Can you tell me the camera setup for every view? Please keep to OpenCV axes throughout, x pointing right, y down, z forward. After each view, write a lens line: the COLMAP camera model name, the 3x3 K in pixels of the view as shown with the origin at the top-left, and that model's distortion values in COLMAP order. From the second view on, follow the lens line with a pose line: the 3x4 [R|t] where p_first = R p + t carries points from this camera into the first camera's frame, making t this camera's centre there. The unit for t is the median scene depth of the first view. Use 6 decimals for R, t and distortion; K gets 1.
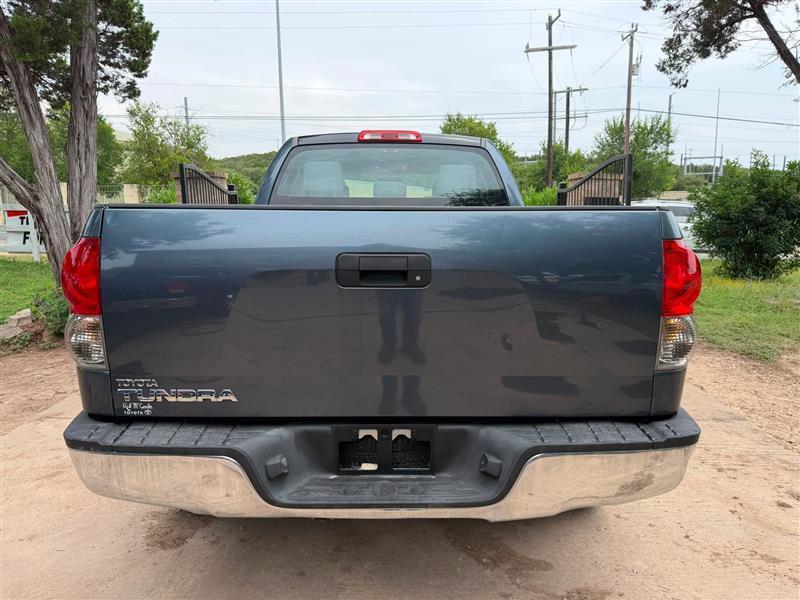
lens RADIAL K [[564.6, 0, 400.2], [0, 564.6, 298.0], [0, 0, 1]] dist [0.025444, -0.035197]
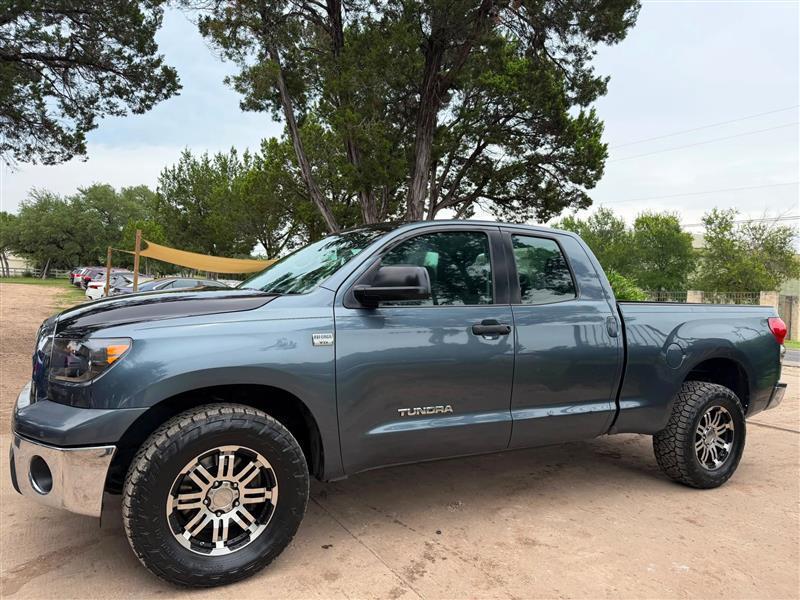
lens RADIAL K [[564.6, 0, 399.3], [0, 564.6, 299.6], [0, 0, 1]] dist [0.025444, -0.035197]
pose [[0.512808, 0.023667, -0.858177, 0.351288], [-0.184249, 0.979361, -0.083090, -0.026403], [0.838499, 0.200727, 0.506585, 0.221298]]
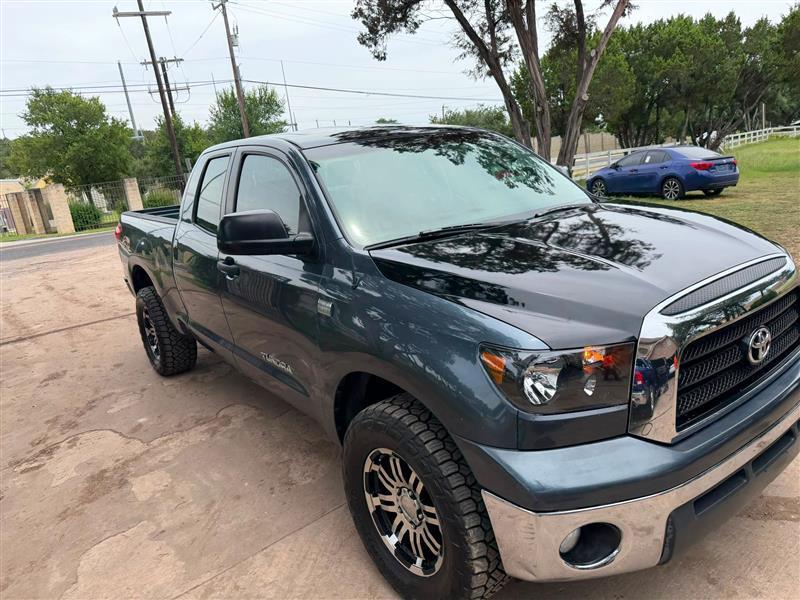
lens RADIAL K [[564.6, 0, 396.0], [0, 564.6, 302.7], [0, 0, 1]] dist [0.025444, -0.035197]
pose [[0.774605, -0.238361, 0.585809, -0.221793], [0.207540, 0.970768, 0.120572, -0.048610], [-0.597424, 0.028183, 0.801430, 0.135813]]
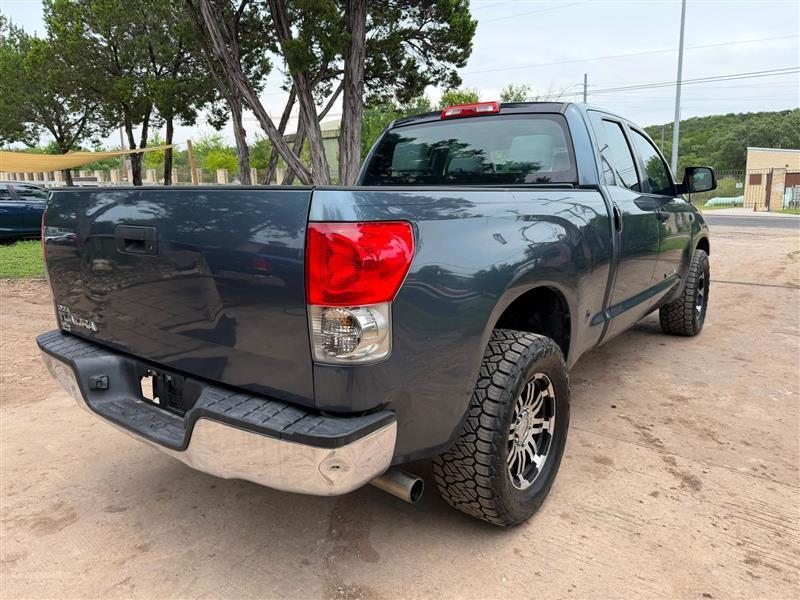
lens RADIAL K [[564.6, 0, 399.1], [0, 564.6, 301.5], [0, 0, 1]] dist [0.025444, -0.035197]
pose [[0.790964, 0.109108, -0.602055, 0.189547], [-0.081992, 0.993998, 0.072420, -0.008381], [0.606344, -0.007918, 0.795163, 0.059858]]
